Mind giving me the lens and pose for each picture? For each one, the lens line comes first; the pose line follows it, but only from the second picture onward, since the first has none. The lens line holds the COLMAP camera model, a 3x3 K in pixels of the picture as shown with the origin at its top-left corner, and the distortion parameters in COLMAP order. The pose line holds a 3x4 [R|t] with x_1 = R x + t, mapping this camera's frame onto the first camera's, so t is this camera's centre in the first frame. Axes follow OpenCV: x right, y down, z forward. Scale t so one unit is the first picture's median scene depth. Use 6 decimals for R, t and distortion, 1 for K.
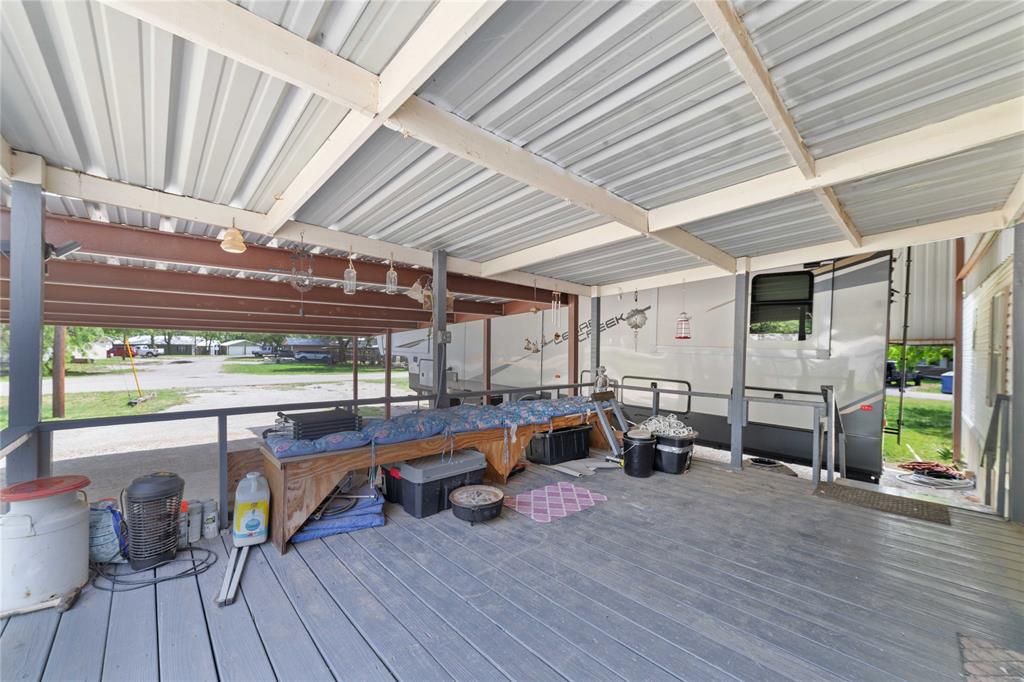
lens RADIAL K [[402.2, 0, 514.5], [0, 402.2, 355.3], [0, 0, 1]] dist [-0.013661, 0.000288]
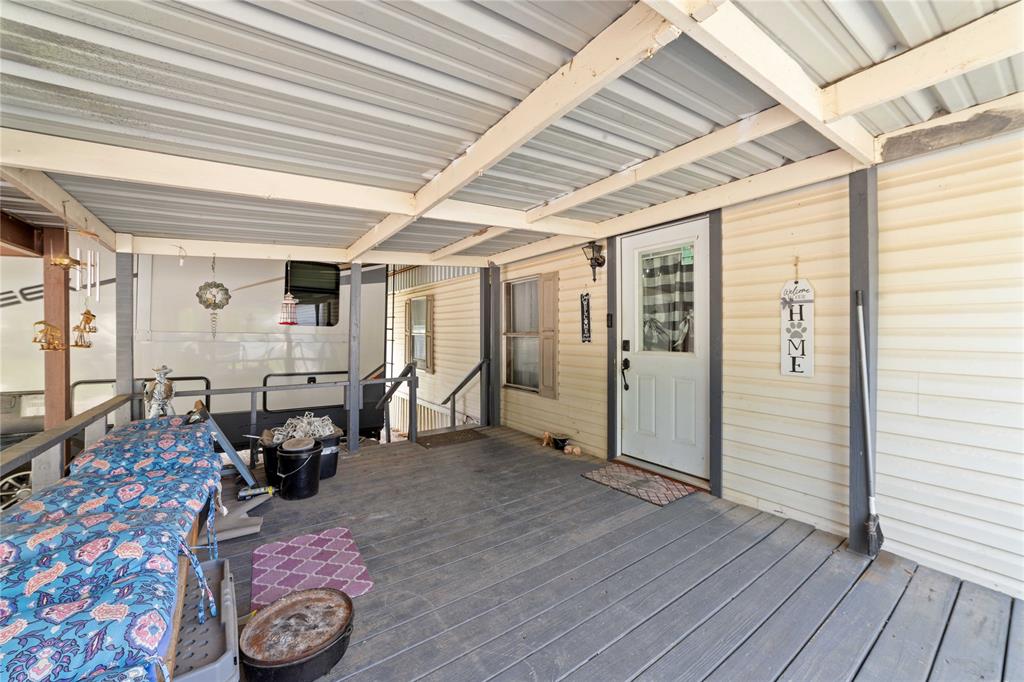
lens RADIAL K [[402.2, 0, 510.6], [0, 402.2, 331.8], [0, 0, 1]] dist [-0.013661, 0.000288]
pose [[0.130823, -0.007694, 0.991376, -0.440329], [0.021755, 0.999751, 0.004888, -0.022657], [-0.991167, 0.020928, 0.130958, 0.496653]]
